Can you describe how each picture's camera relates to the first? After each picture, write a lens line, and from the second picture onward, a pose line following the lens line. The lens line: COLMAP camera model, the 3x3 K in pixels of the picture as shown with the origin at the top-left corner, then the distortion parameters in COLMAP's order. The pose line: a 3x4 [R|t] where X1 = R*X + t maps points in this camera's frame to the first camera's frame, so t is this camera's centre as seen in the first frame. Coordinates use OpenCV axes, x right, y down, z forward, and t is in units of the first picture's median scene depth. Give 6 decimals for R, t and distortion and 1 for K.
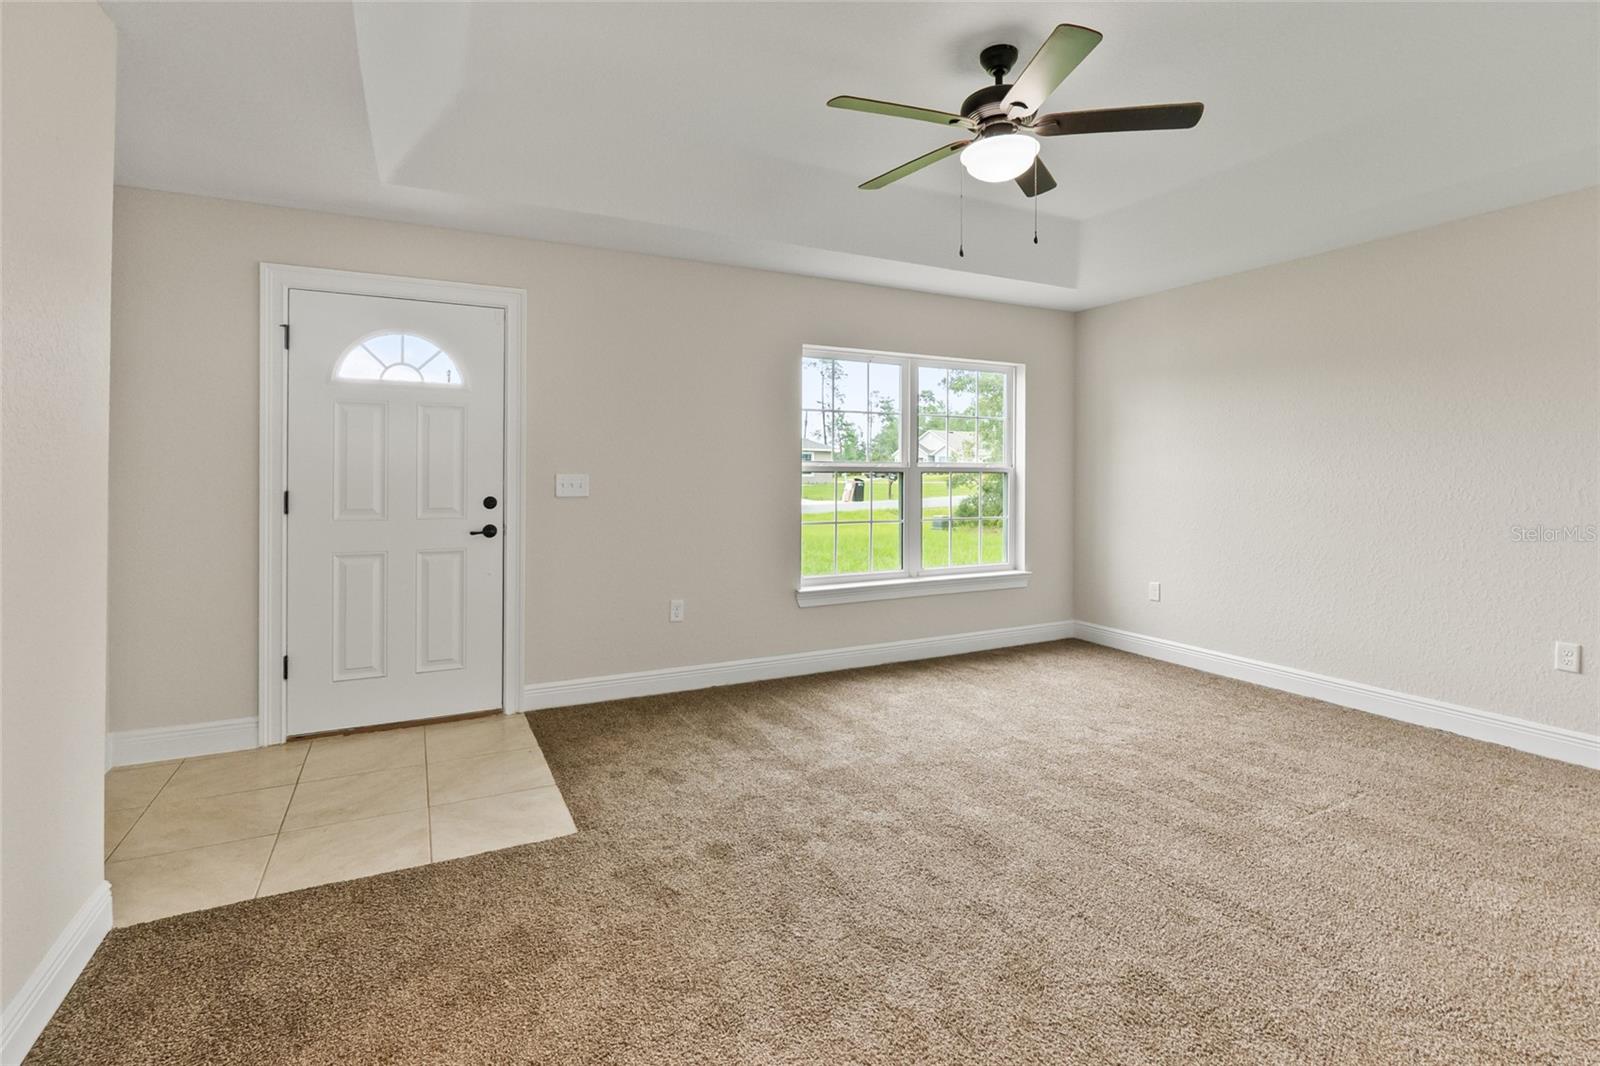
lens RADIAL K [[752.1, 0, 805.5], [0, 752.1, 484.0], [0, 0, 1]] dist [-0.017271, 0.000201]
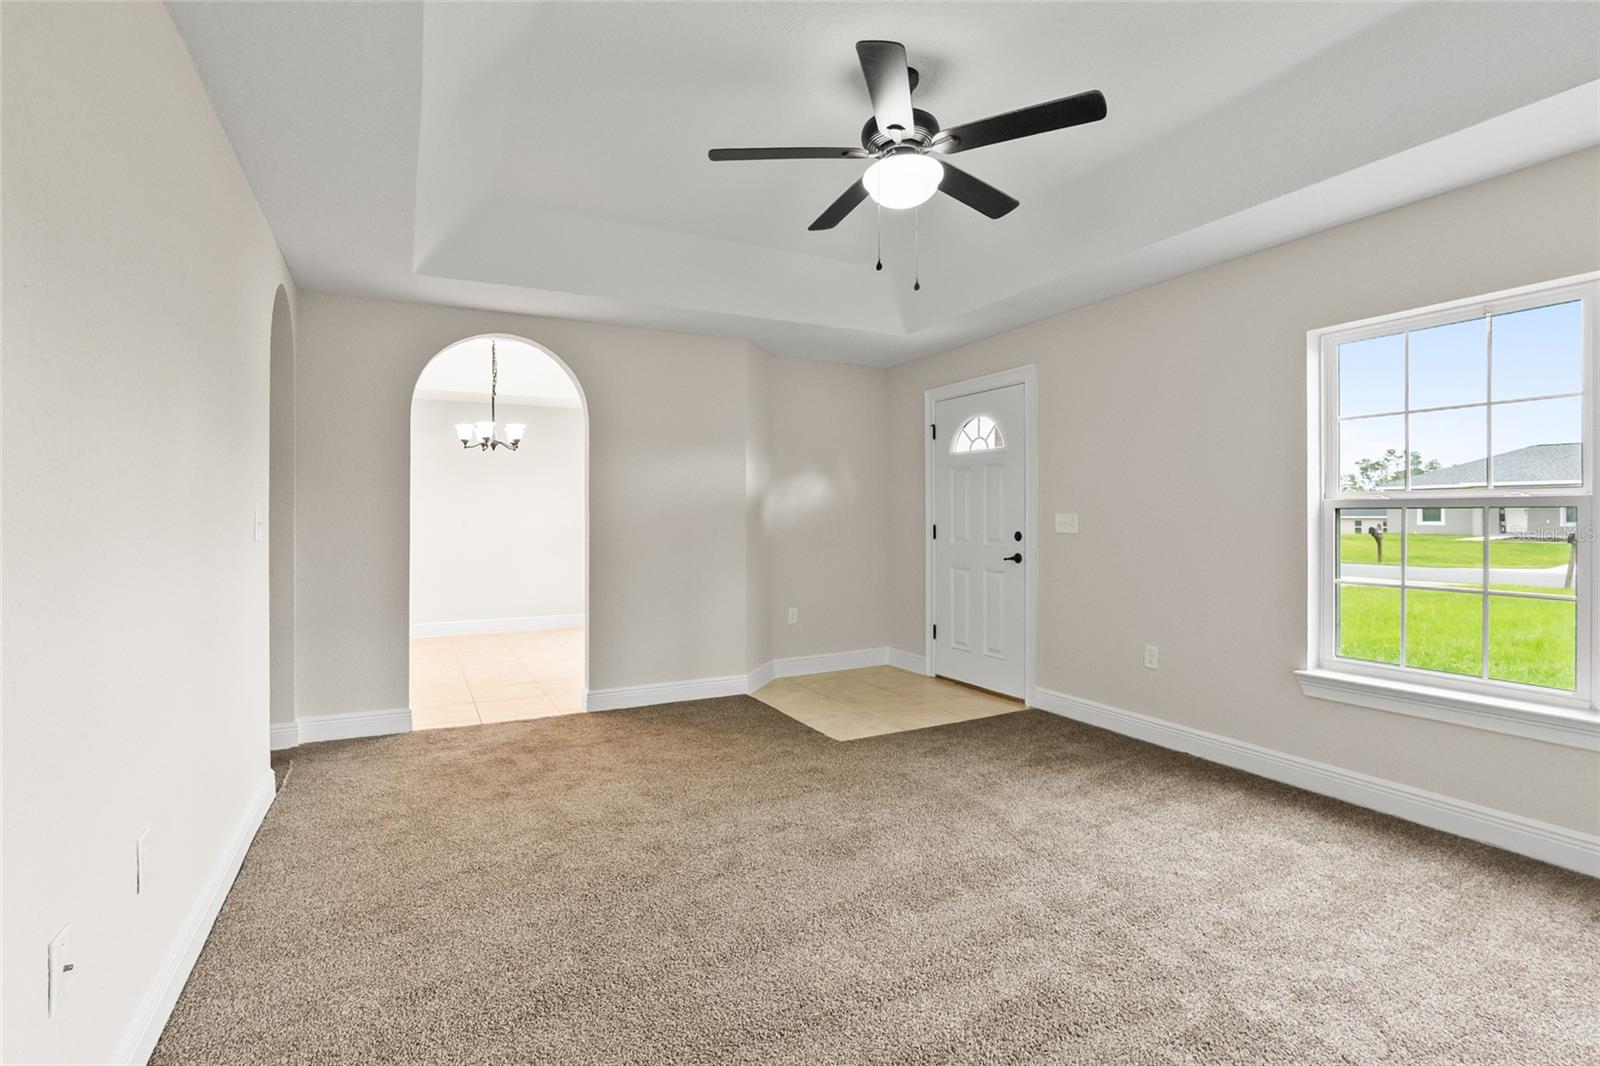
lens RADIAL K [[759.9, 0, 796.0], [0, 759.9, 517.1], [0, 0, 1]] dist [0.001998, 0.000128]
pose [[-0.005809, -0.002287, -0.999981, 0.948238], [-0.011034, 0.999937, -0.002222, -0.000744], [0.999922, 0.011021, -0.005834, 0.668308]]
